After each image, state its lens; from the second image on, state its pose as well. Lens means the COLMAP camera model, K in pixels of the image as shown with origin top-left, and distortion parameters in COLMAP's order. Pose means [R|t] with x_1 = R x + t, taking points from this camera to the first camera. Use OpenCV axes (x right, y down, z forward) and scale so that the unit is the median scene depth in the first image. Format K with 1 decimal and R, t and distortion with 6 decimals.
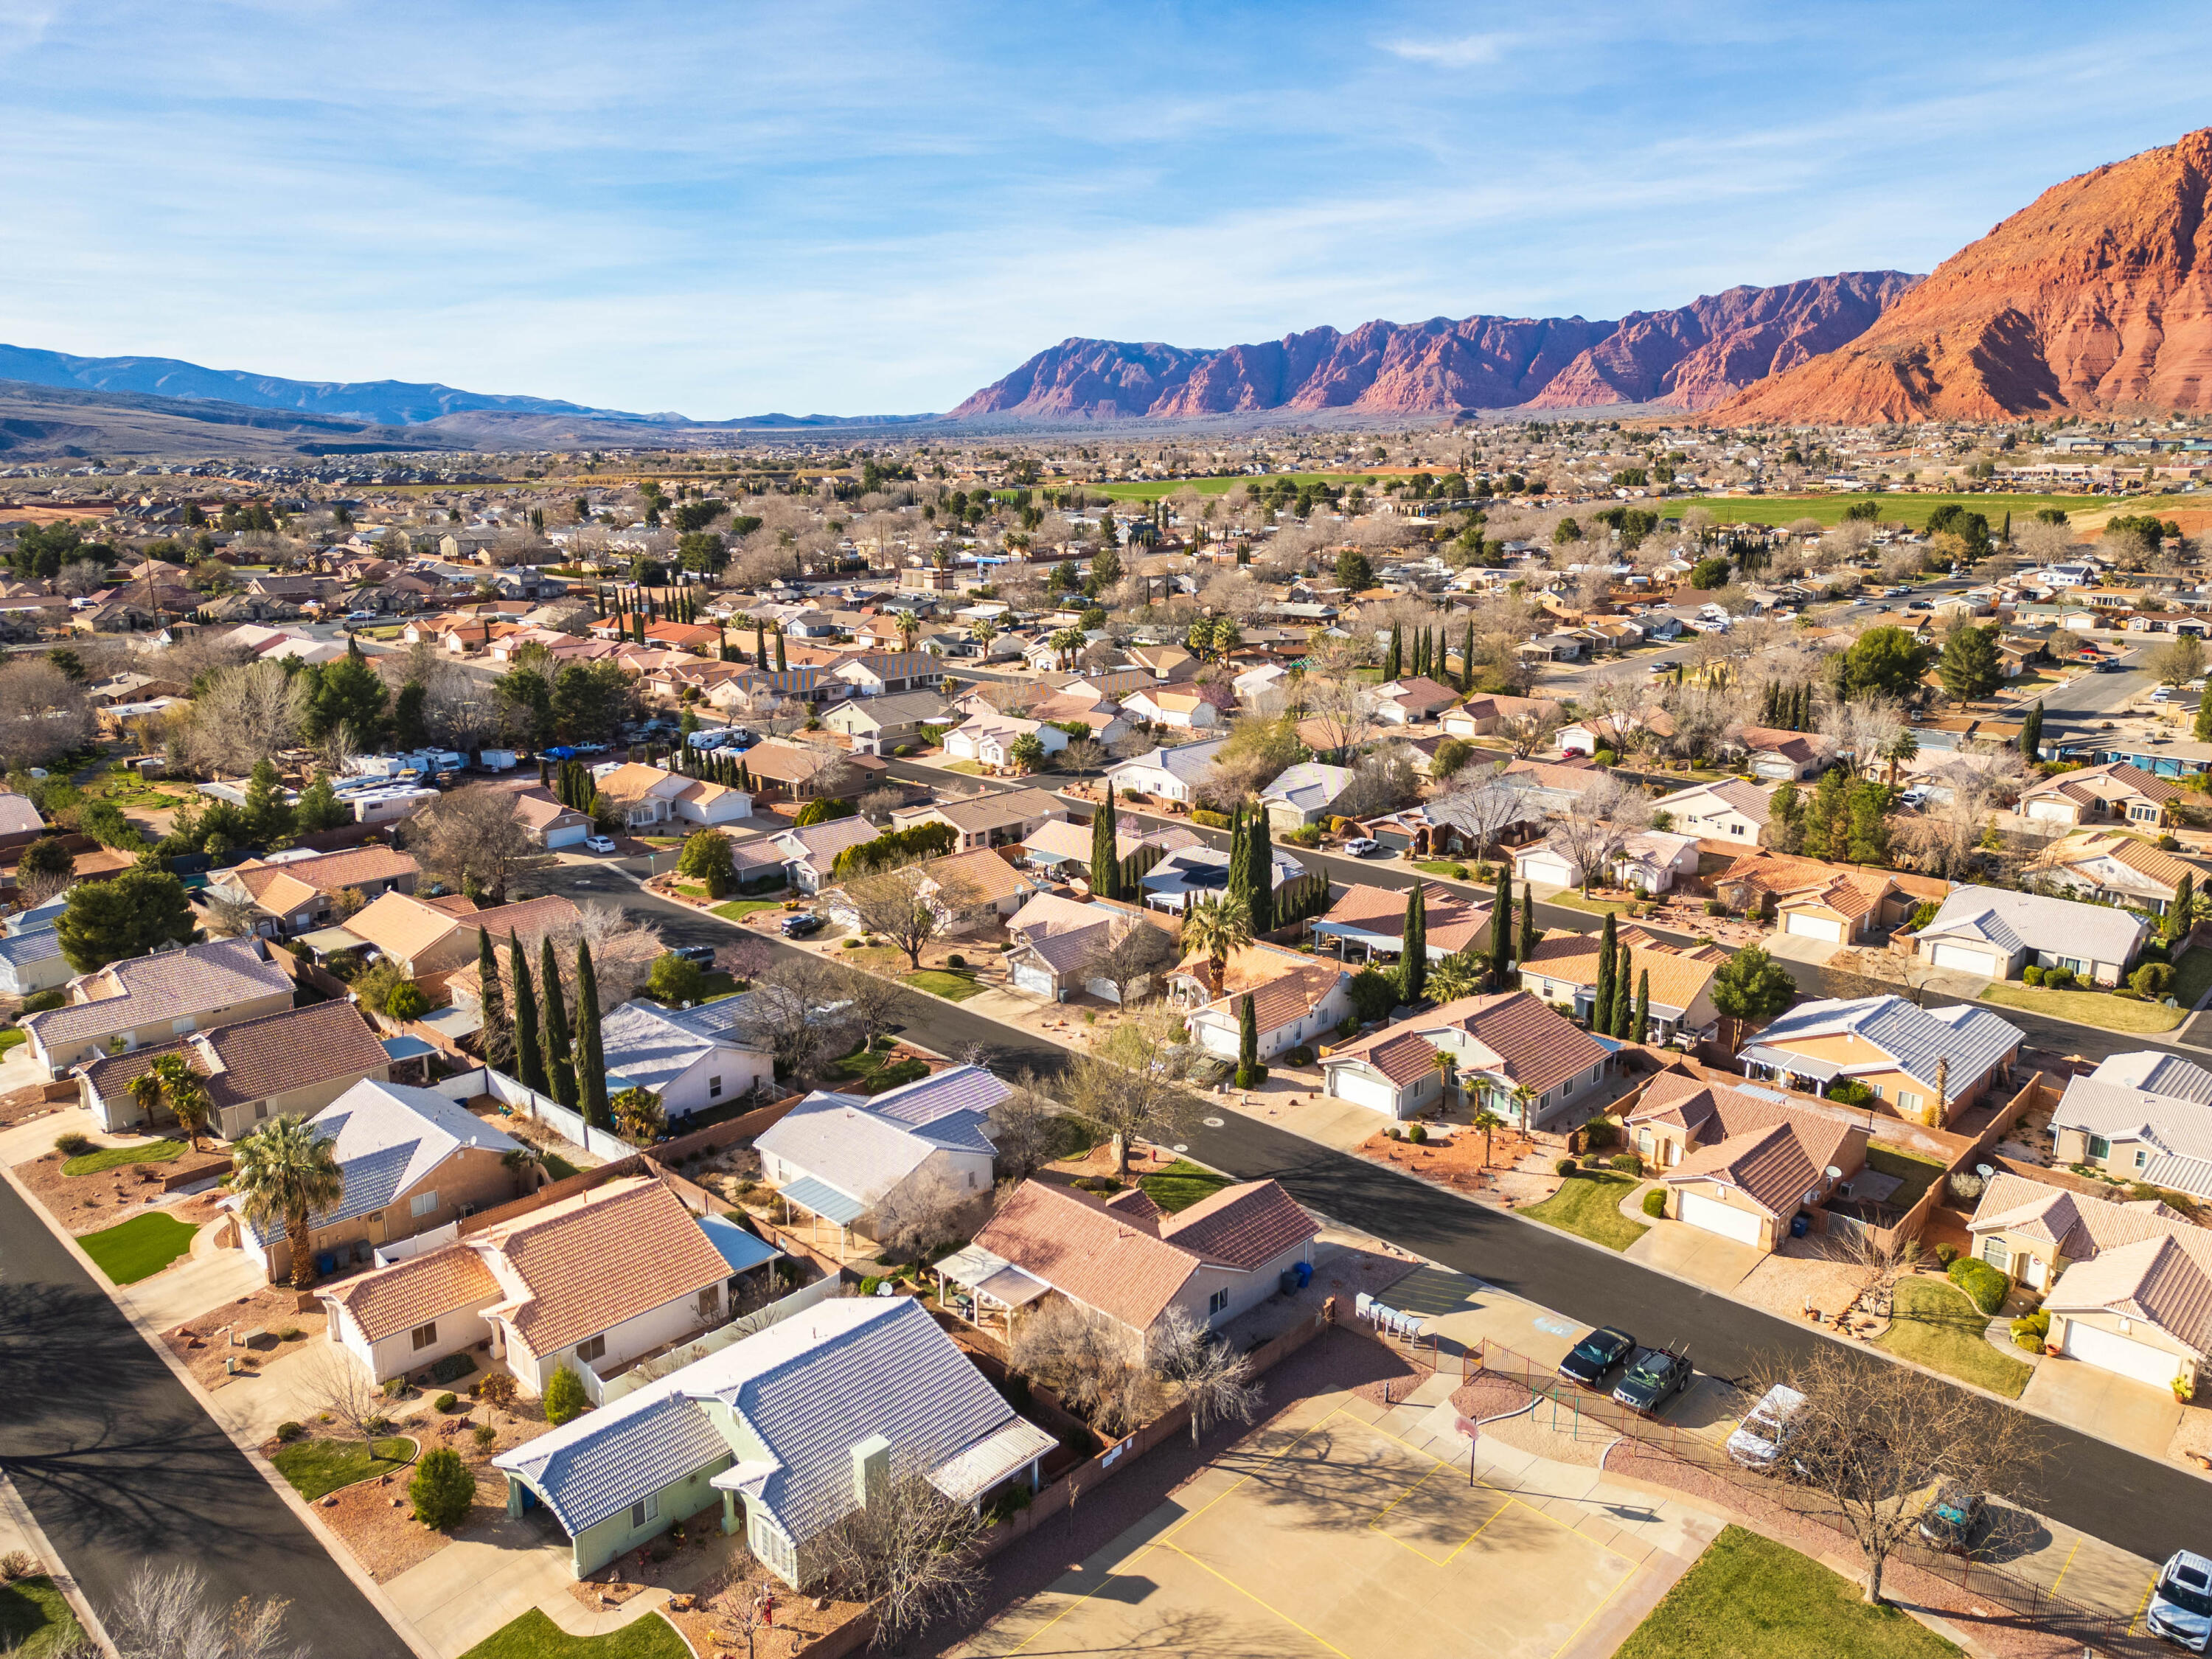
lens RADIAL K [[1550.3, 0, 1107.9], [0, 1550.3, 826.6], [0, 0, 1]] dist [0.084355, -0.085621]
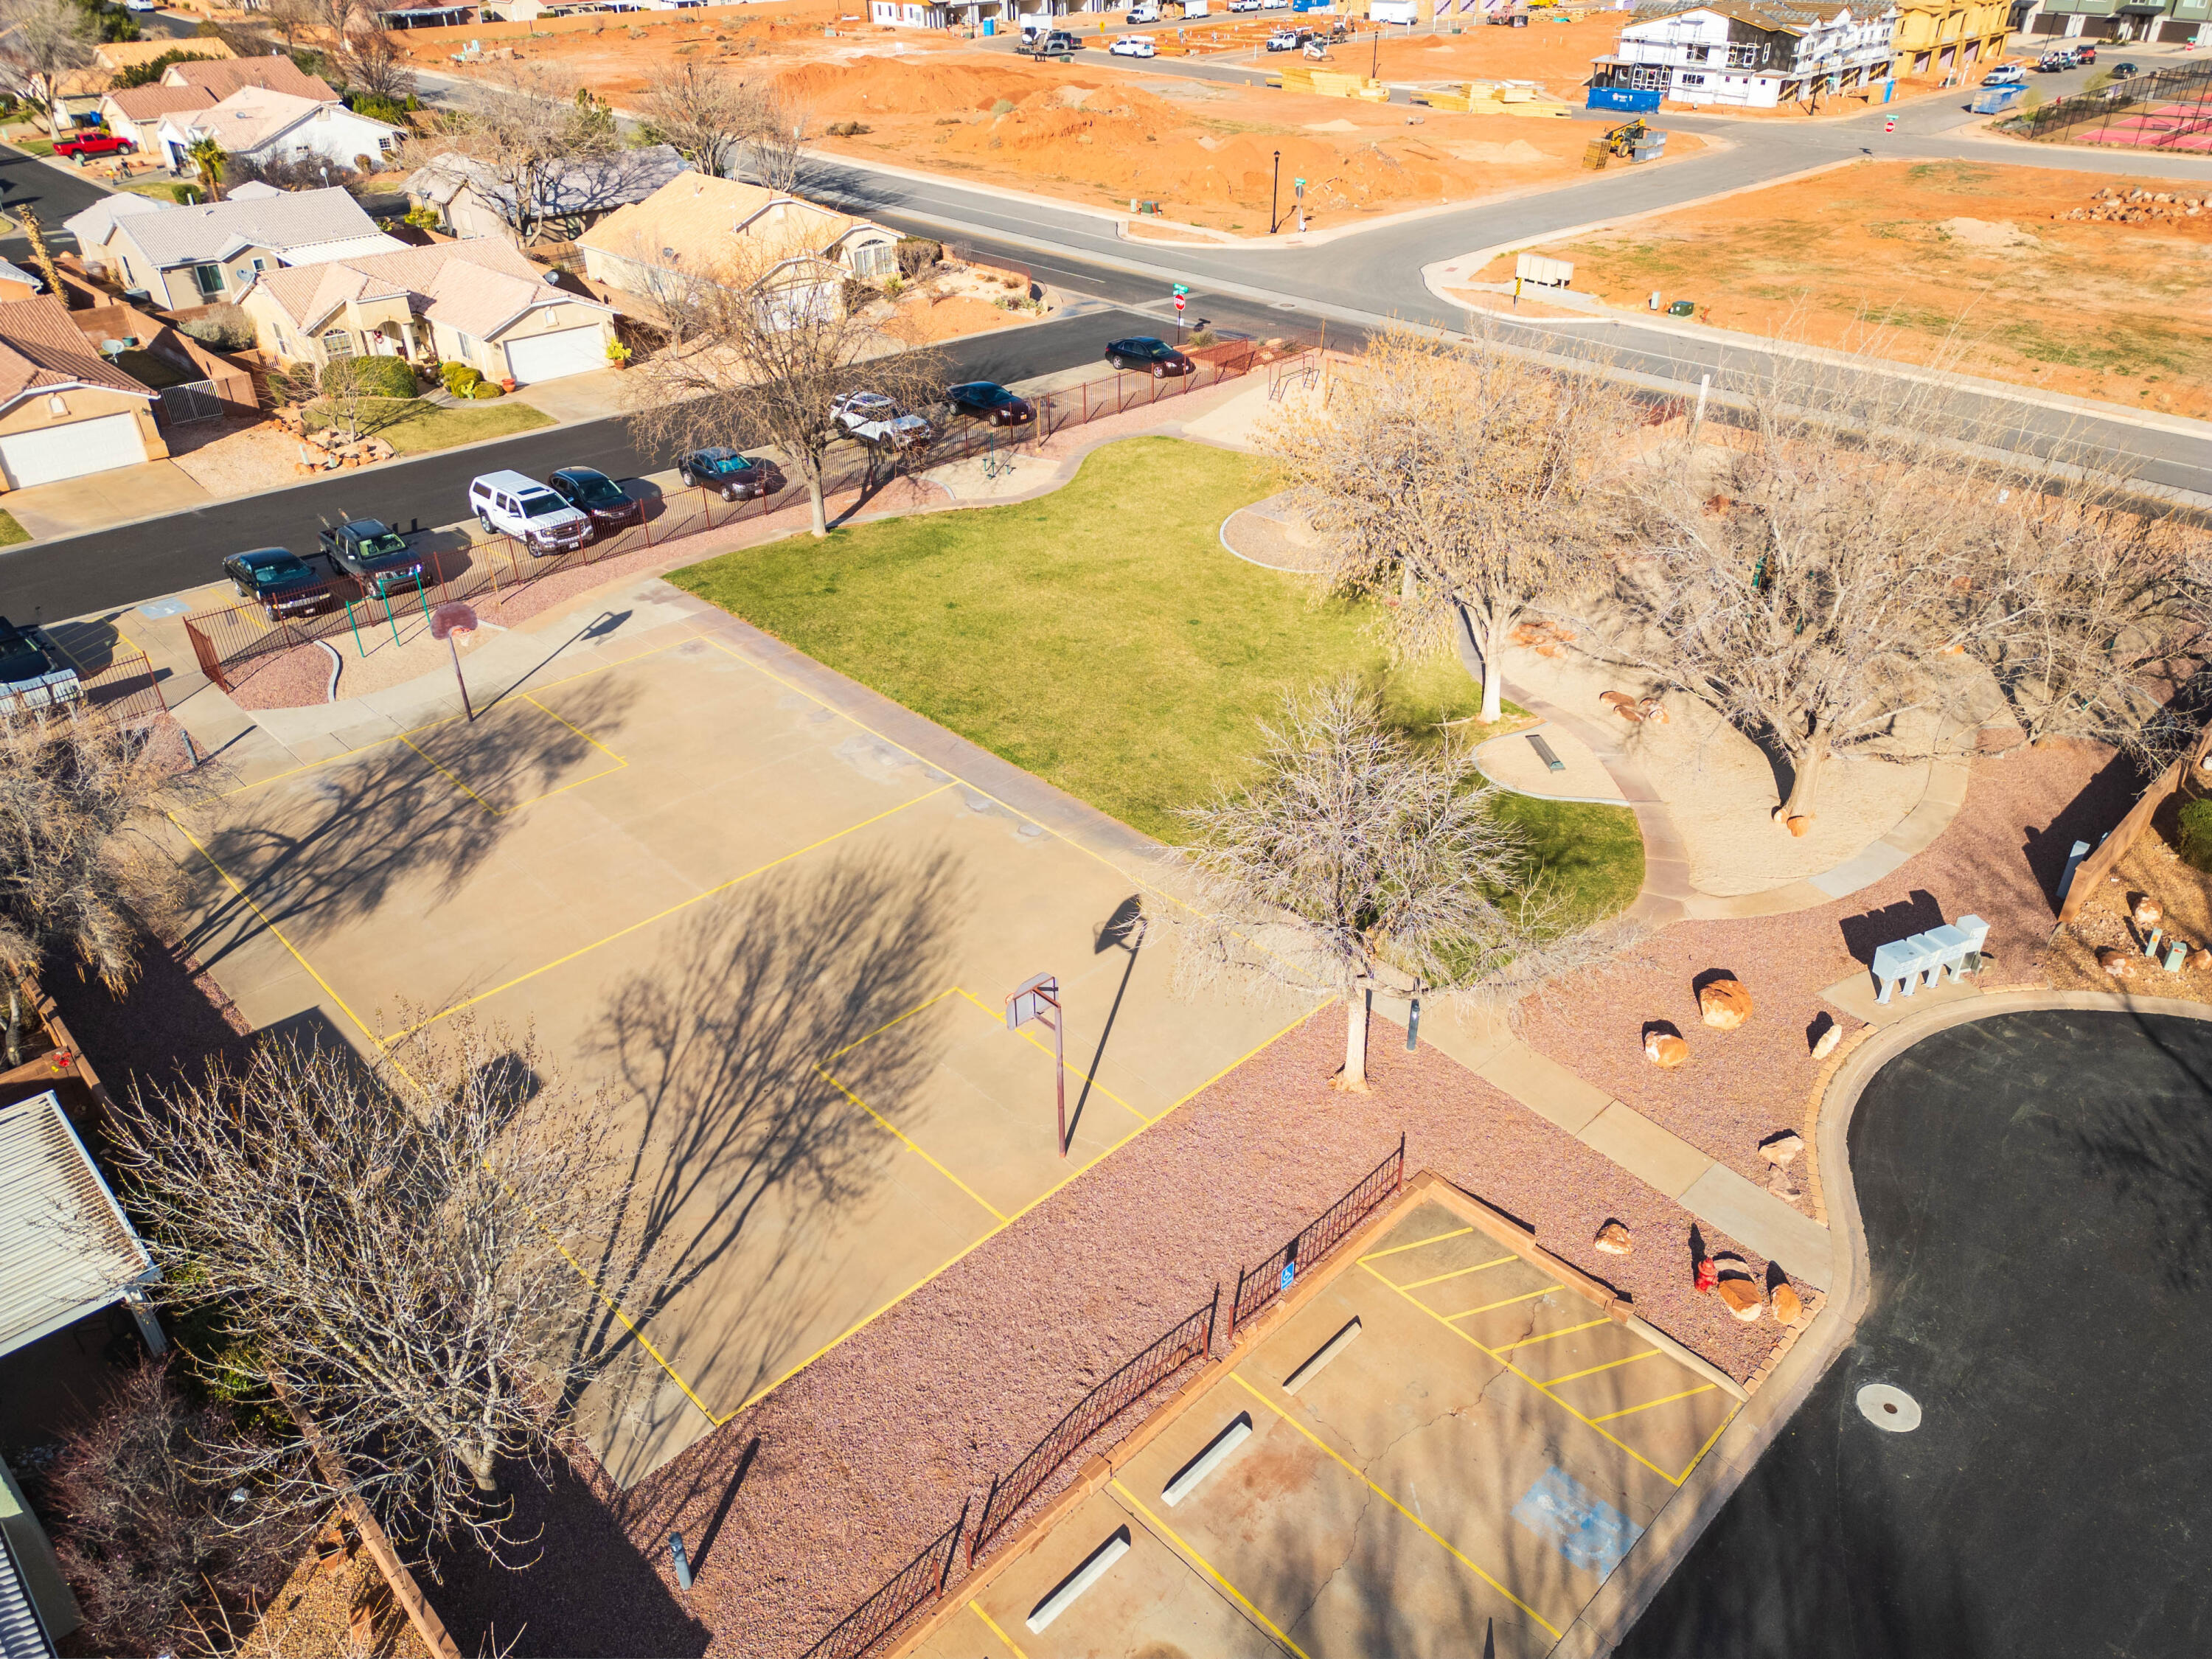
lens RADIAL K [[1550.5, 0, 1110.0], [0, 1550.5, 828.0], [0, 0, 1]] dist [0.078639, -0.070292]
pose [[0.037694, -0.525212, 0.850136, -0.179464], [0.248578, 0.828927, 0.501087, 0.118676], [-0.967878, 0.192437, 0.161802, 0.382489]]
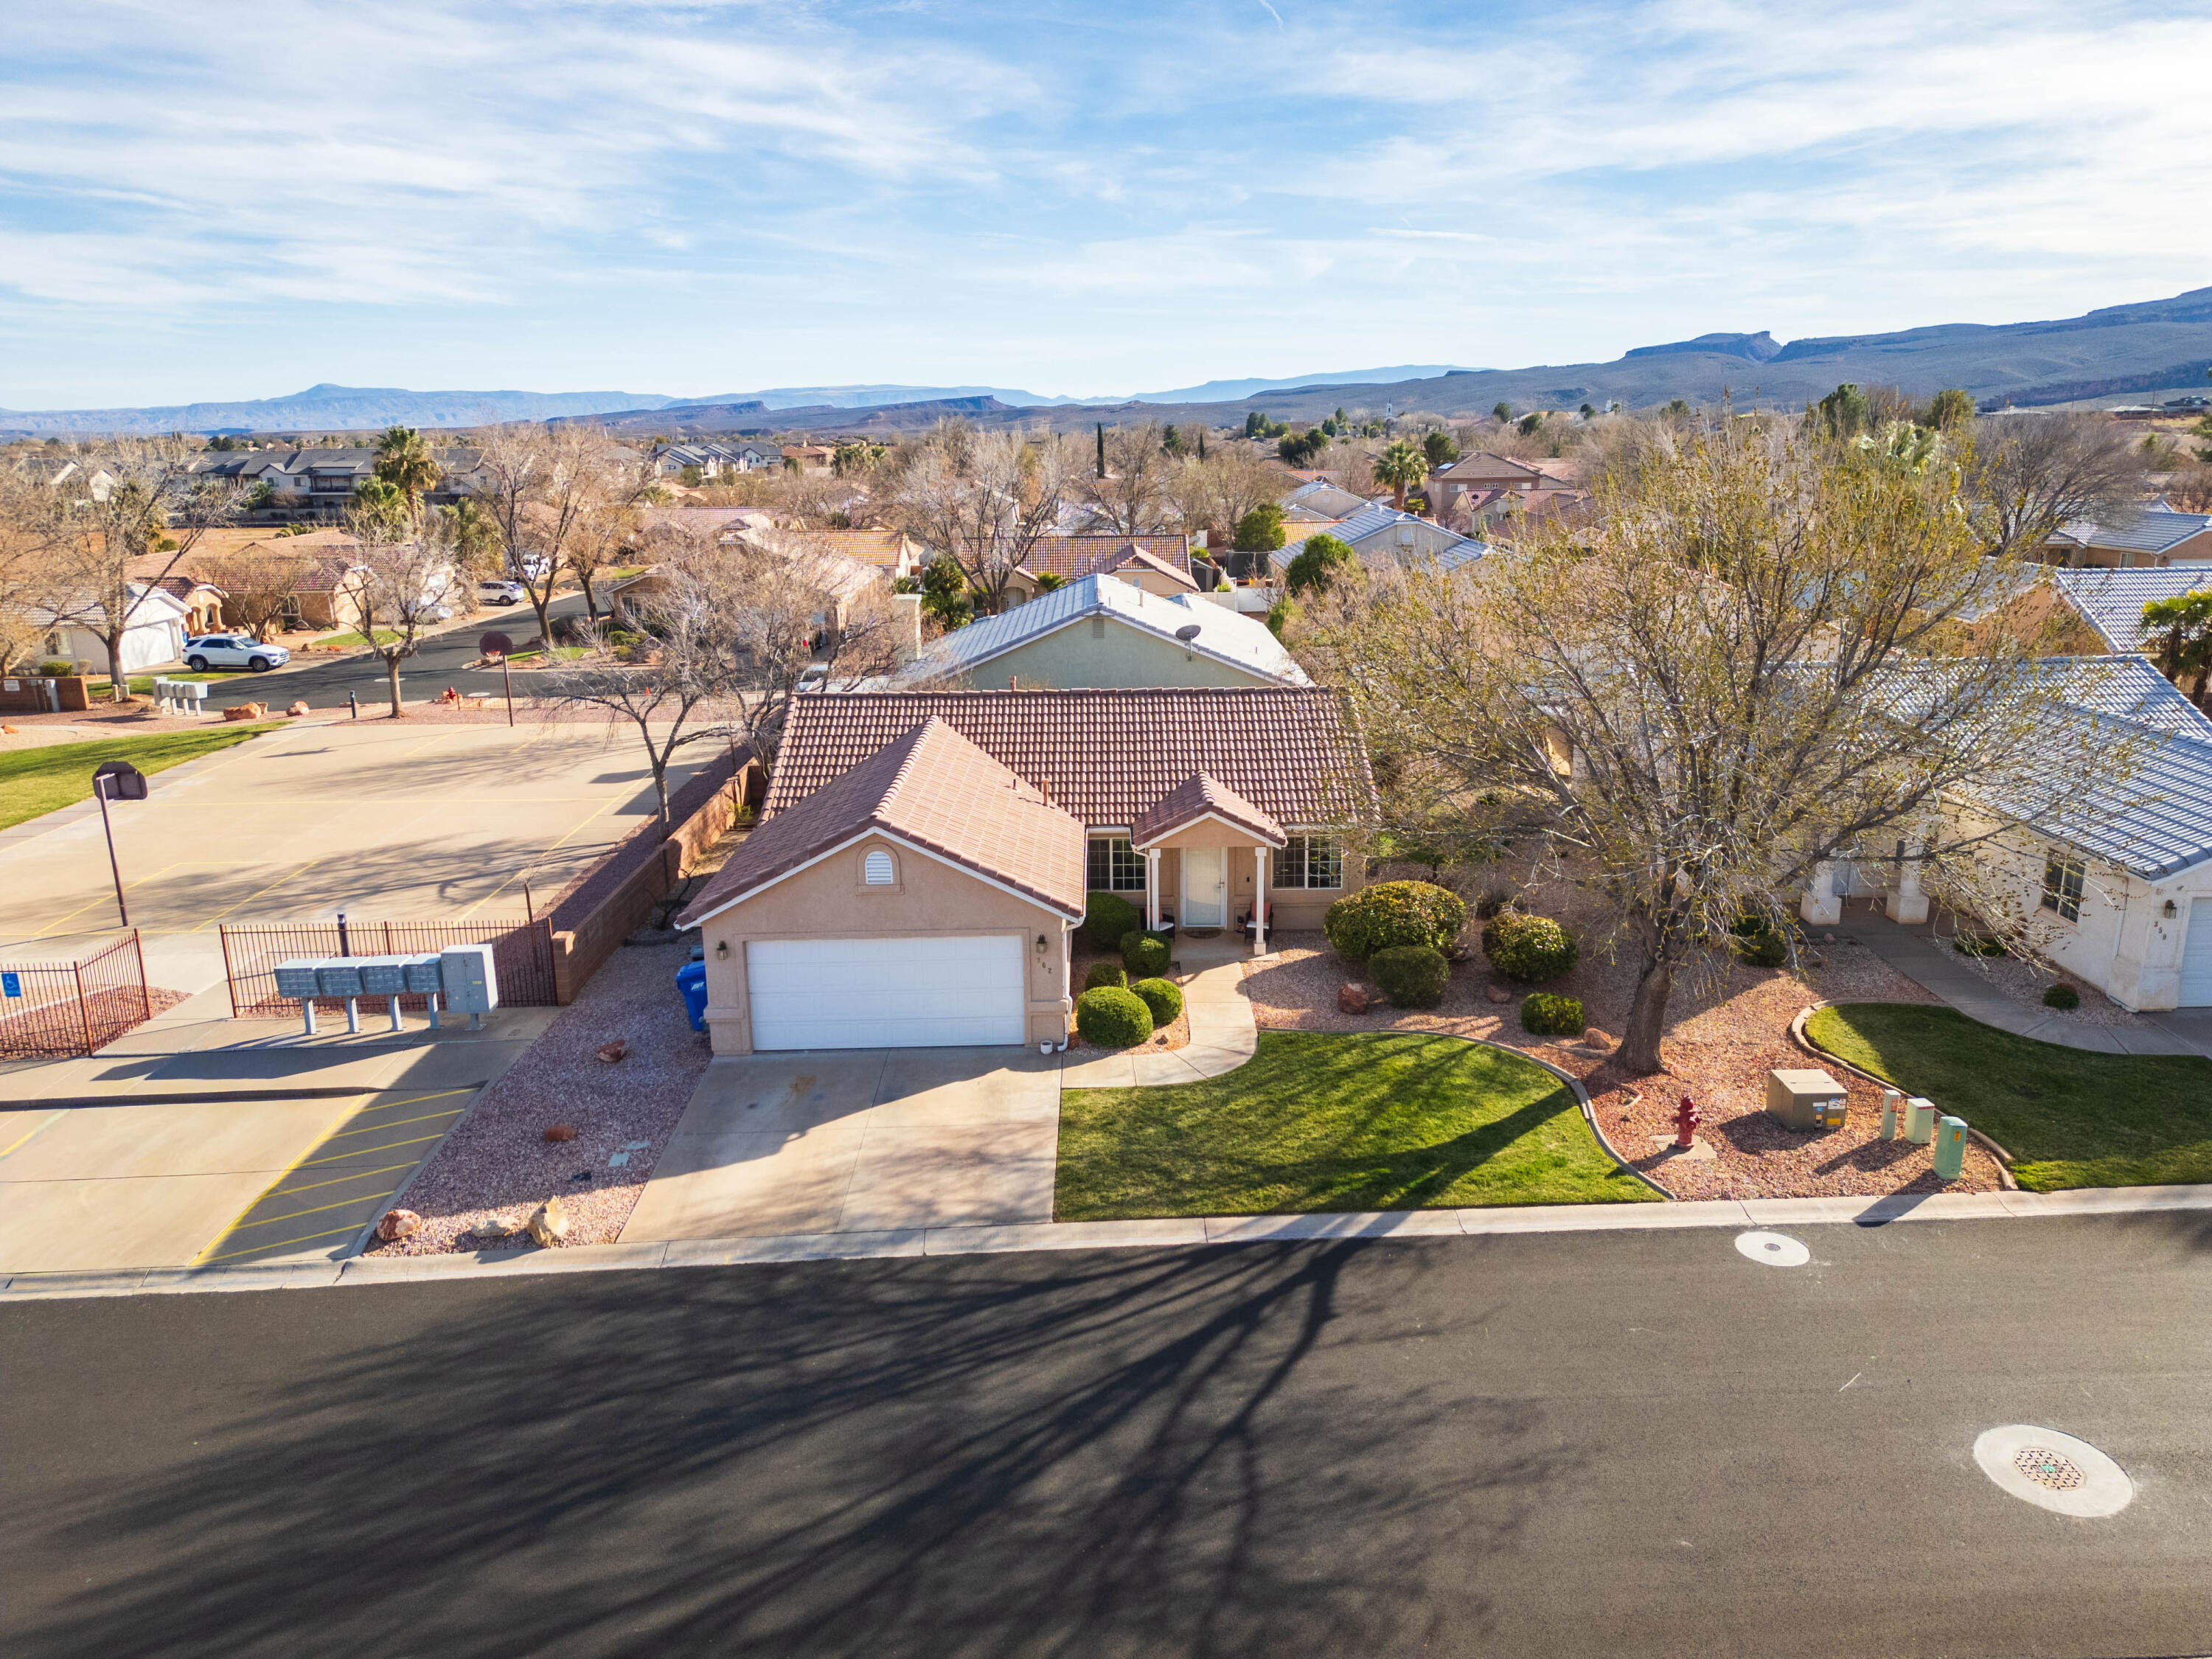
lens RADIAL K [[1550.3, 0, 1107.9], [0, 1550.3, 826.6], [0, 0, 1]] dist [0.084355, -0.085621]
pose [[-0.715418, 0.186293, -0.673404, 0.198383], [-0.151529, 0.899492, 0.409821, 0.074214], [0.682068, 0.395233, -0.615284, 0.880556]]
